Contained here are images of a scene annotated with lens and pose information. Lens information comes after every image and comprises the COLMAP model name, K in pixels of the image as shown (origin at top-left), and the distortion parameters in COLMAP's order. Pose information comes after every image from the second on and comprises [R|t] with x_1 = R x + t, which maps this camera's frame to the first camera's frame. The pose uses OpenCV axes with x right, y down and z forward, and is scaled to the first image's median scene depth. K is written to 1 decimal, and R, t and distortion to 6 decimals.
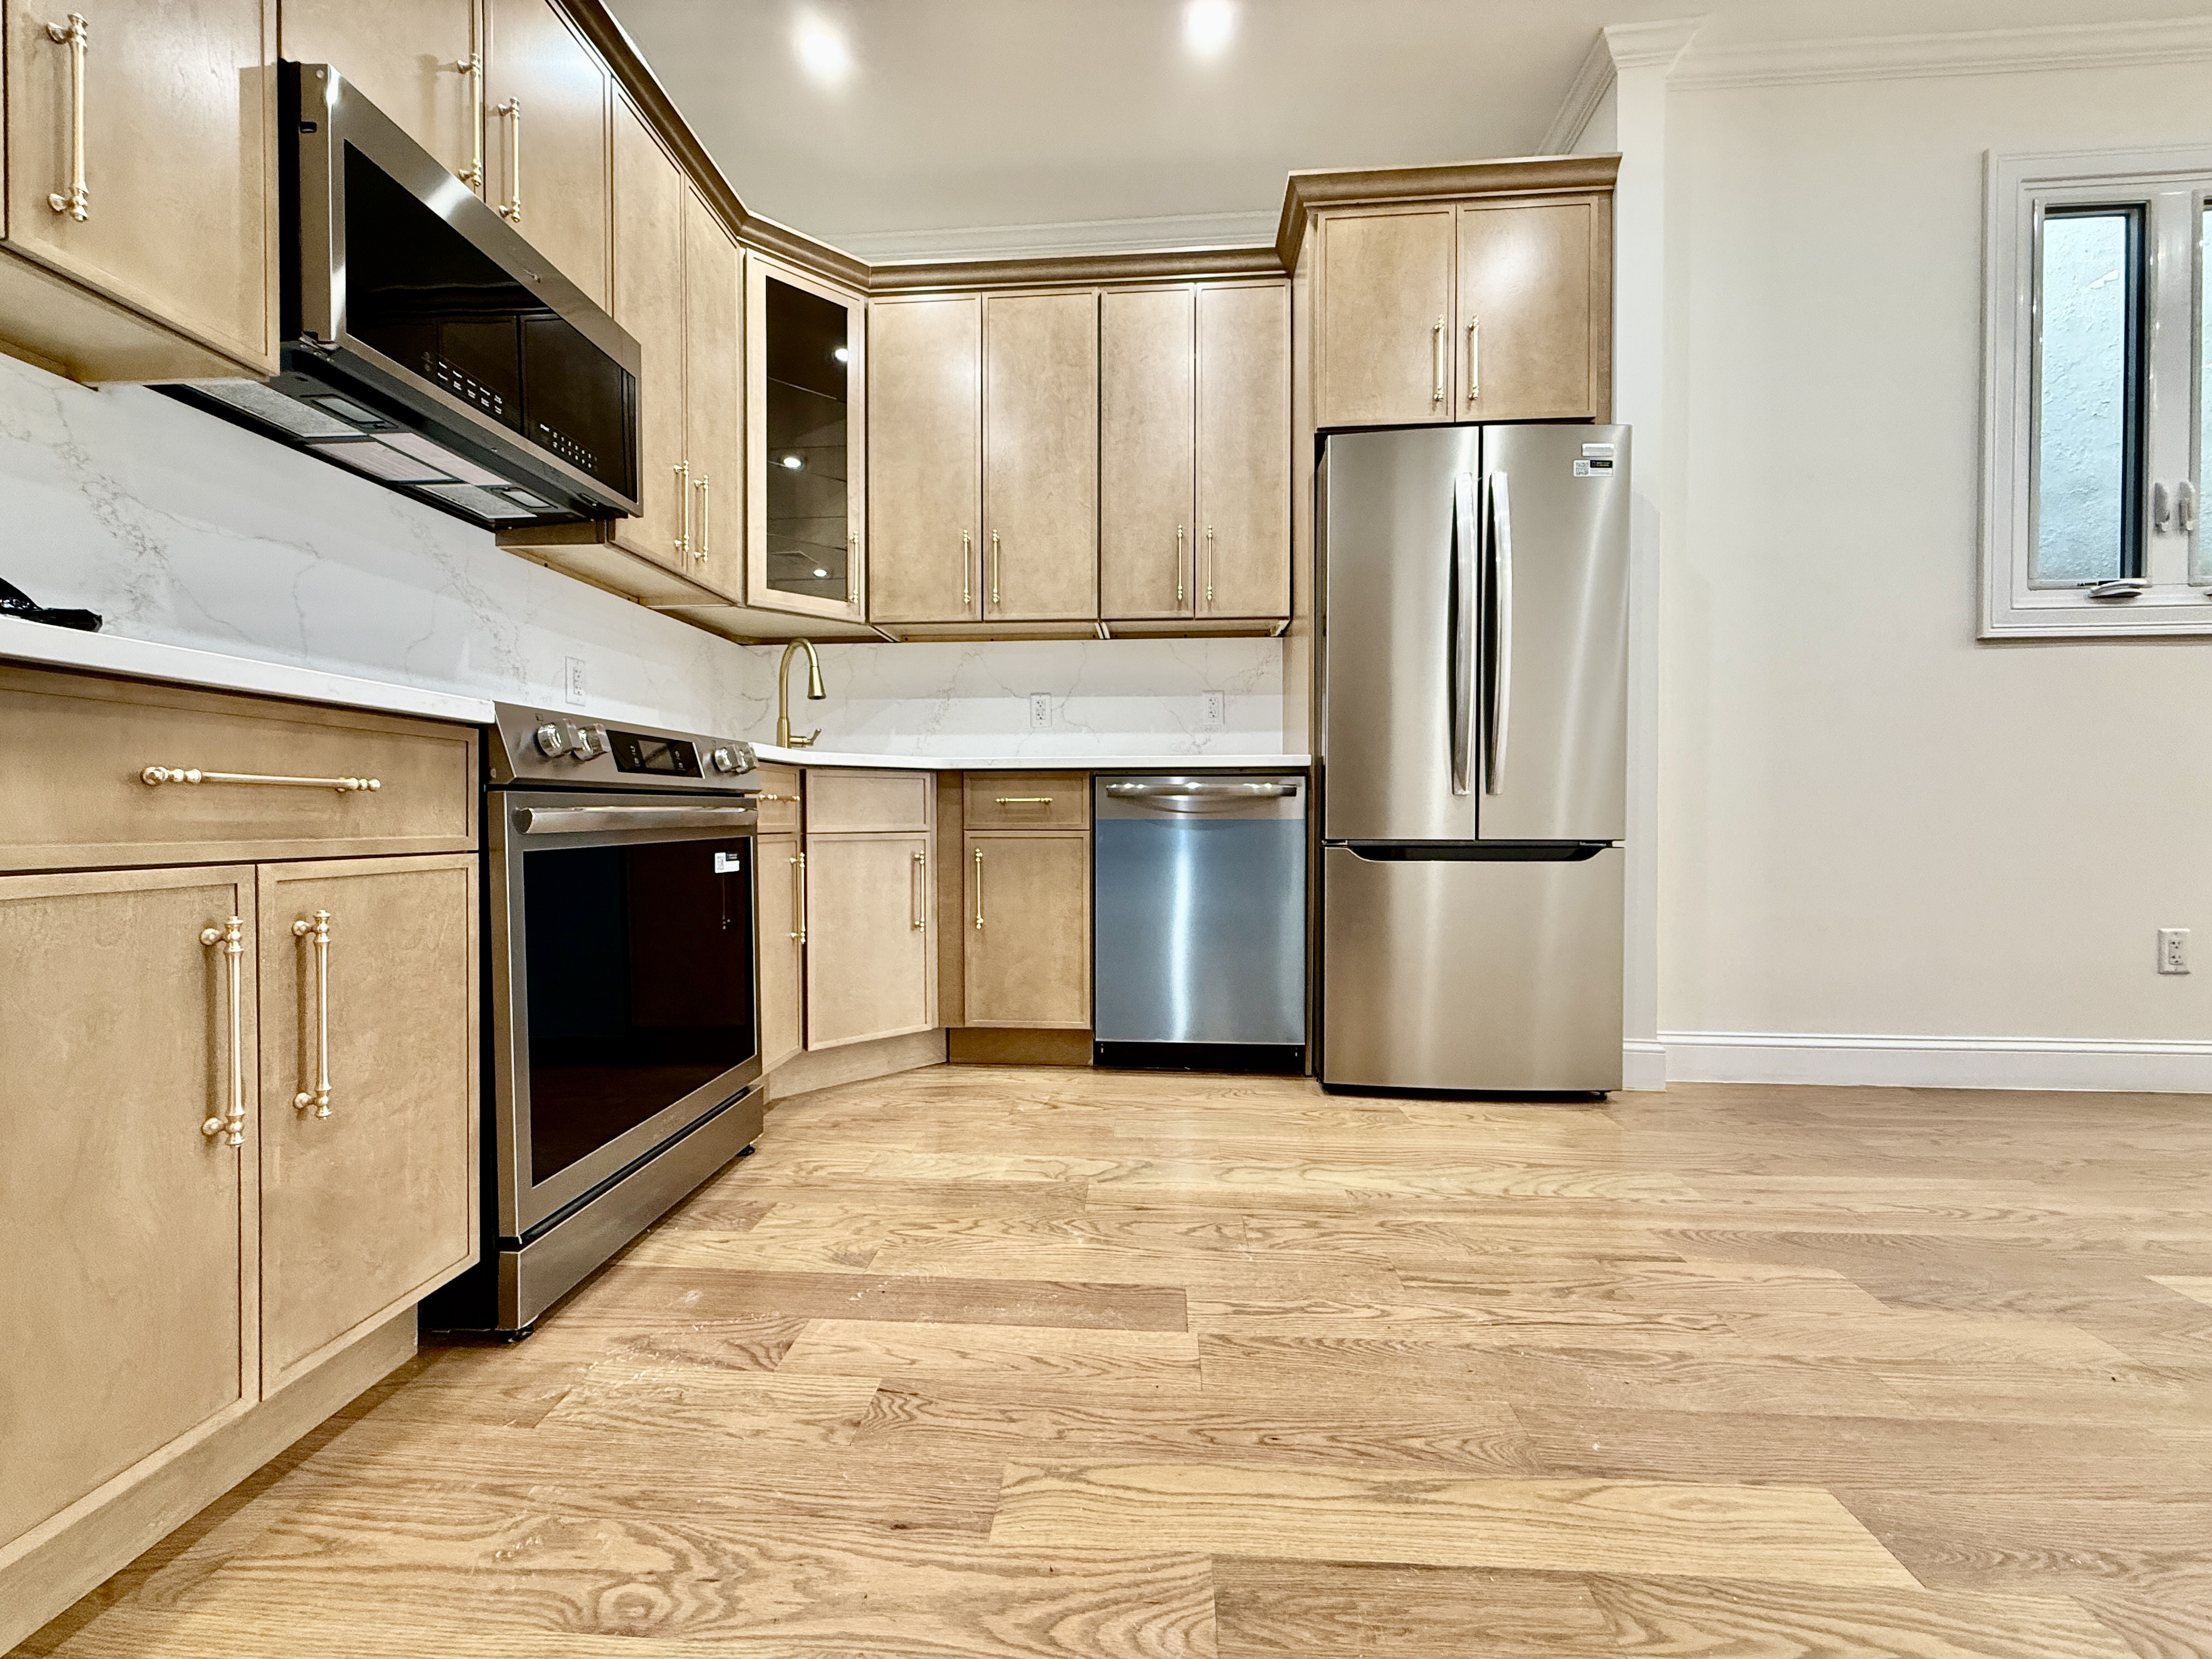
lens RADIAL K [[878.8, 0, 1097.1], [0, 878.8, 829.6], [0, 0, 1]] dist [-0.002314, 0.000438]
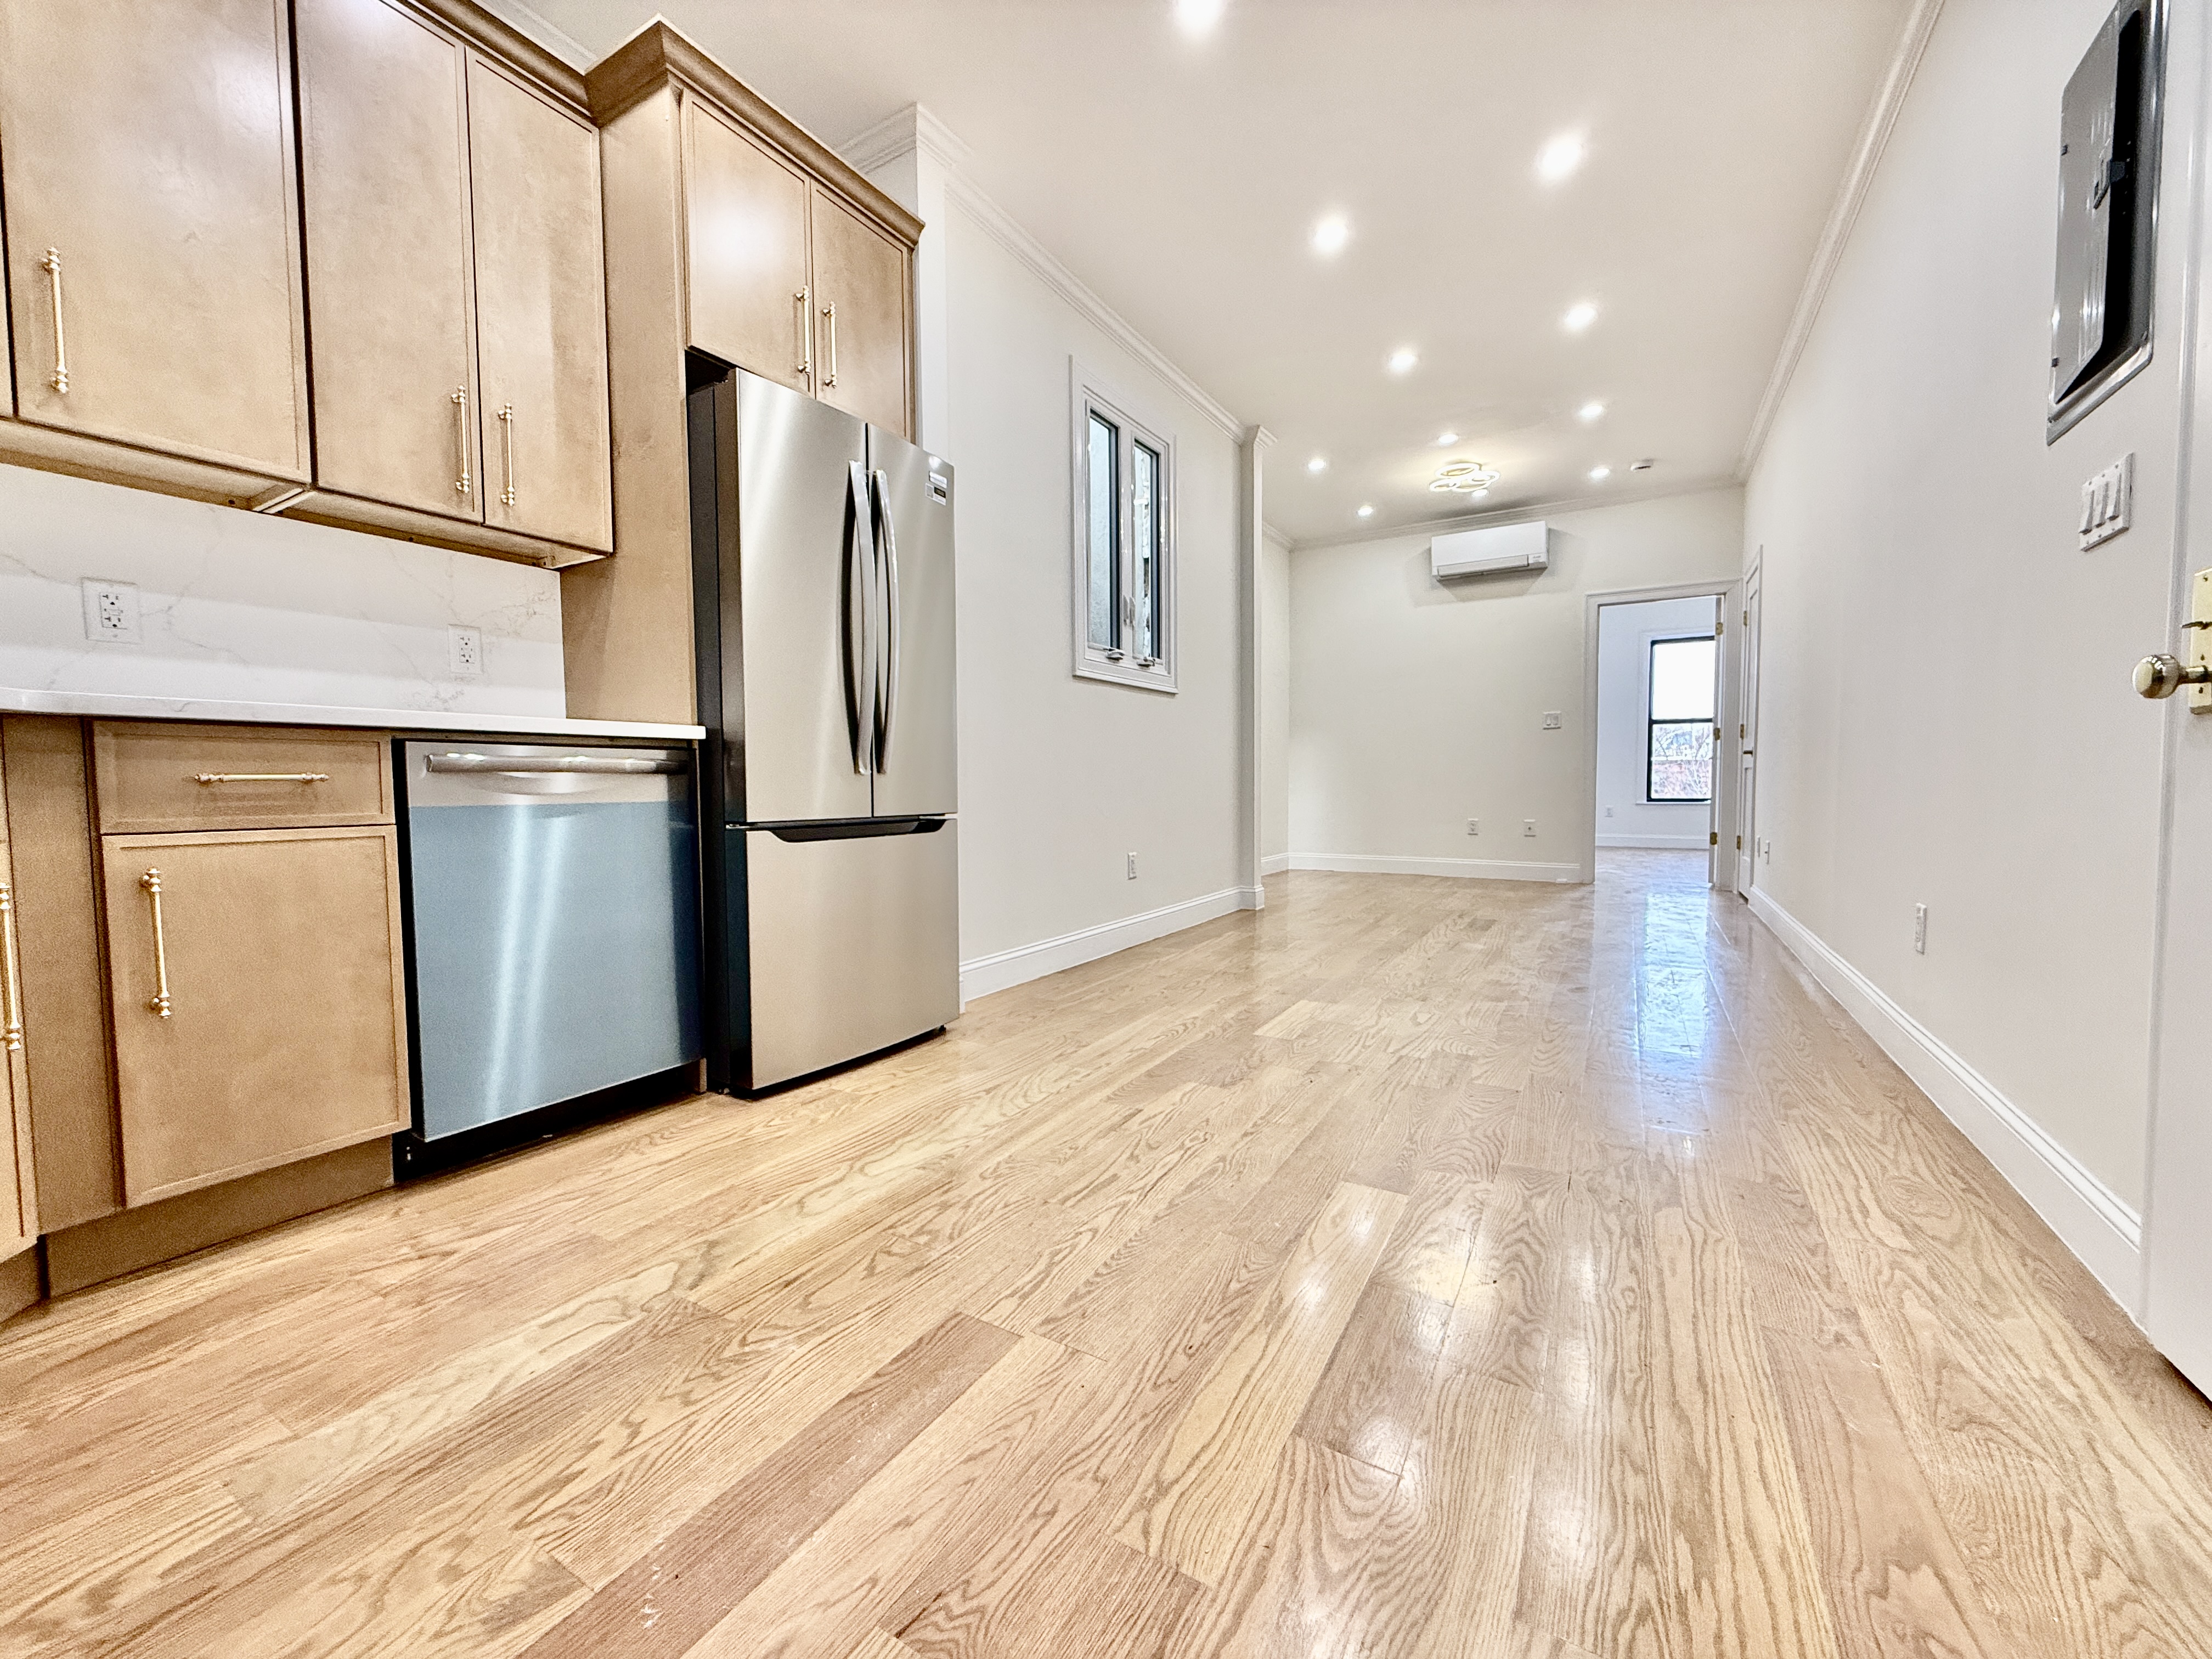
lens RADIAL K [[878.8, 0, 1100.9], [0, 878.8, 829.8], [0, 0, 1]] dist [-0.002314, 0.000438]
pose [[0.448929, -0.049661, 0.892187, -0.524429], [0.021886, 0.998766, 0.044580, -0.018659], [-0.893300, -0.000487, 0.449461, 0.373402]]
